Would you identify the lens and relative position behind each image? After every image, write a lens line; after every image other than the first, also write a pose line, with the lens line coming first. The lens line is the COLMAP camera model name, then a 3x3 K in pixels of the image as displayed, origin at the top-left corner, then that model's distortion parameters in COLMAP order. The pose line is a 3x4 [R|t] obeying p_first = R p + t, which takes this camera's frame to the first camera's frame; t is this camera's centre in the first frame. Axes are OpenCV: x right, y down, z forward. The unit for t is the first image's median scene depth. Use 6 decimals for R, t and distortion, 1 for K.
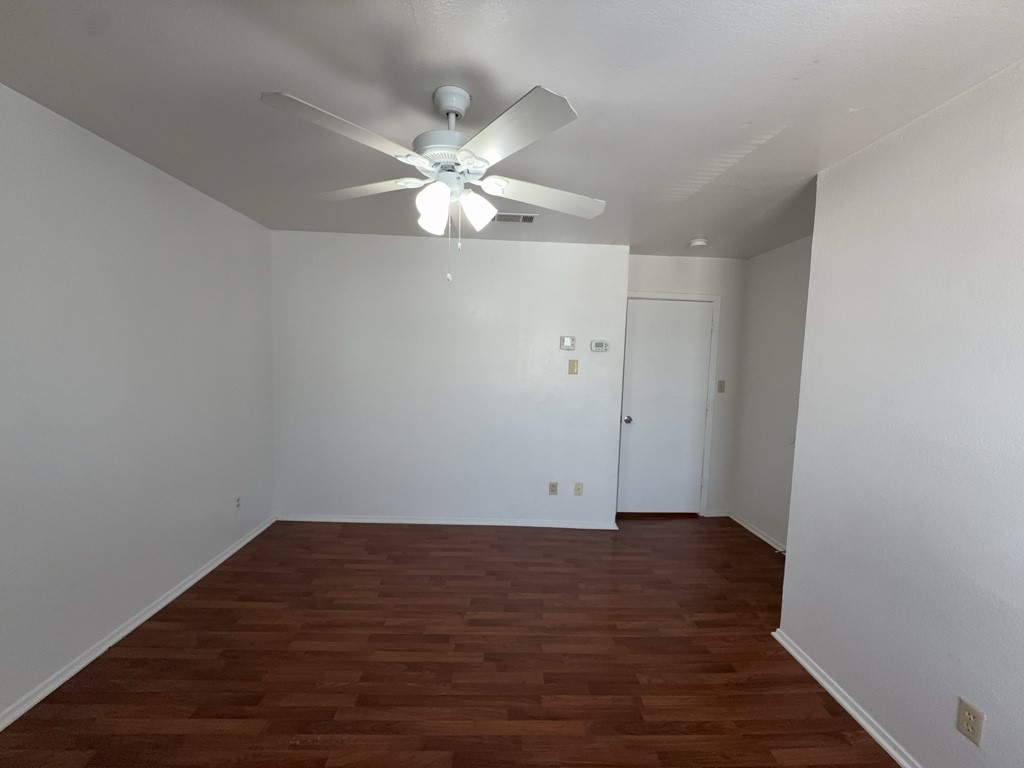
lens RADIAL K [[408.1, 0, 510.5], [0, 408.1, 382.9], [0, 0, 1]] dist [-0.002644, 0.000038]
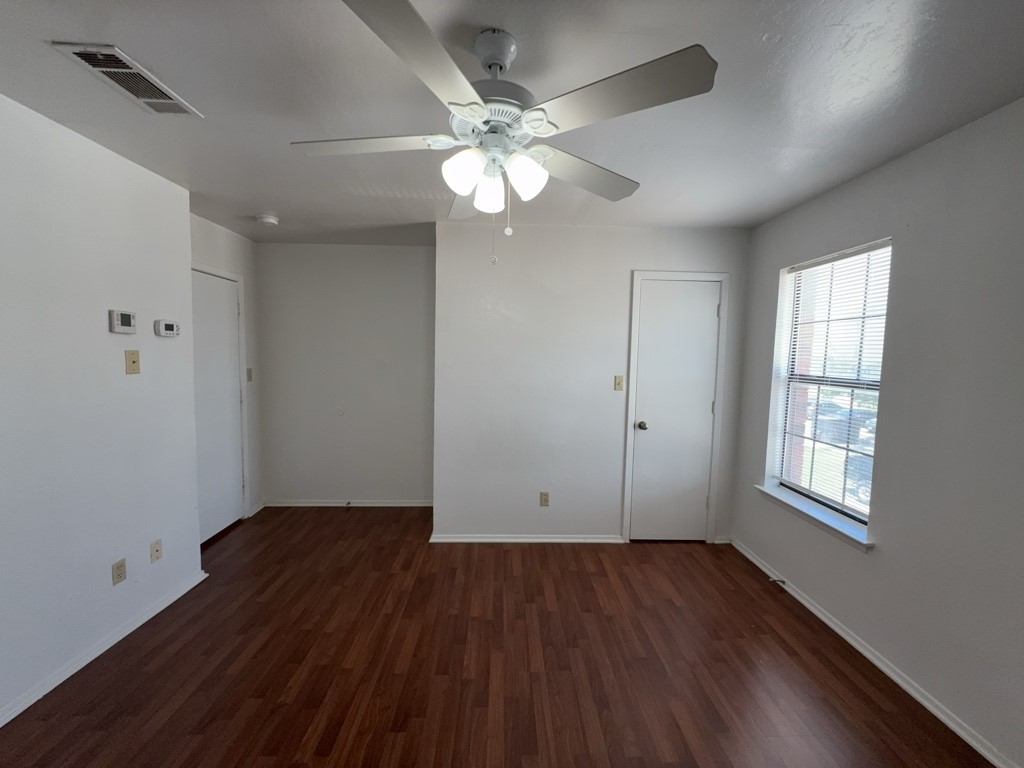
lens RADIAL K [[408.9, 0, 512.0], [0, 408.9, 384.0], [0, 0, 1]] dist [-0.000708, -0.000115]
pose [[0.005625, -0.105504, 0.994403, -0.651704], [0.053832, 0.993009, 0.105052, -0.057028], [-0.998534, 0.052940, 0.011265, 0.613474]]
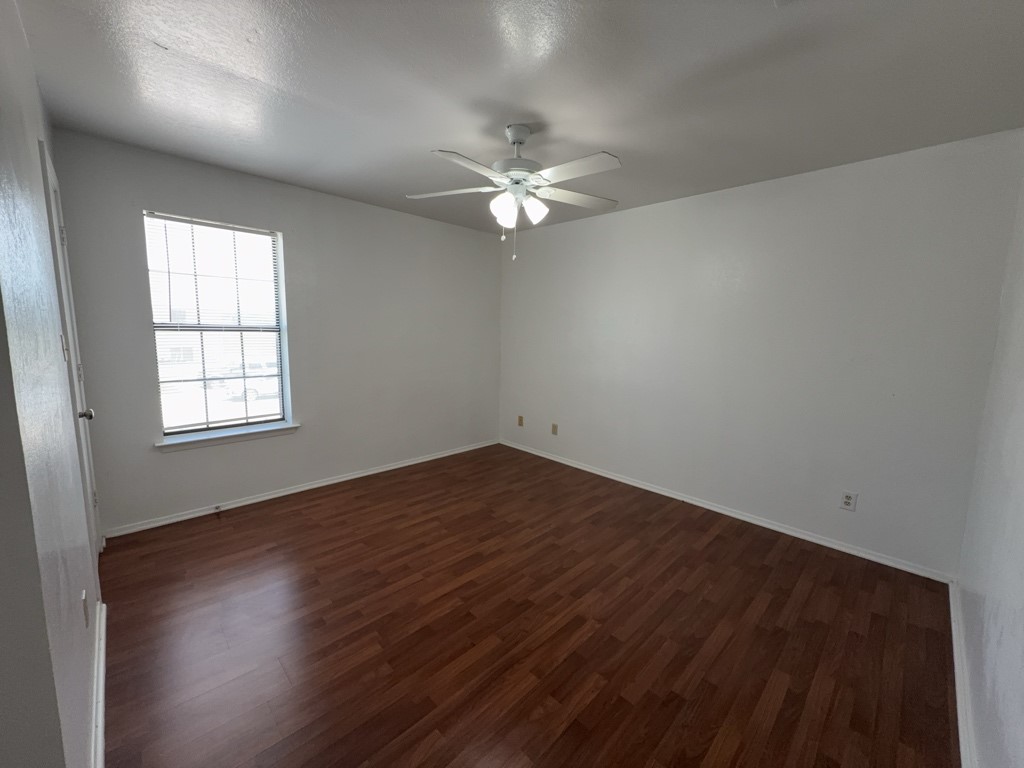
lens RADIAL K [[408.1, 0, 510.5], [0, 408.1, 382.9], [0, 0, 1]] dist [-0.002644, 0.000038]
pose [[-0.731712, 0.049243, -0.679833, 0.551445], [-0.093667, 0.980660, 0.171847, -0.045295], [0.675148, 0.189421, -0.712948, 1.341521]]
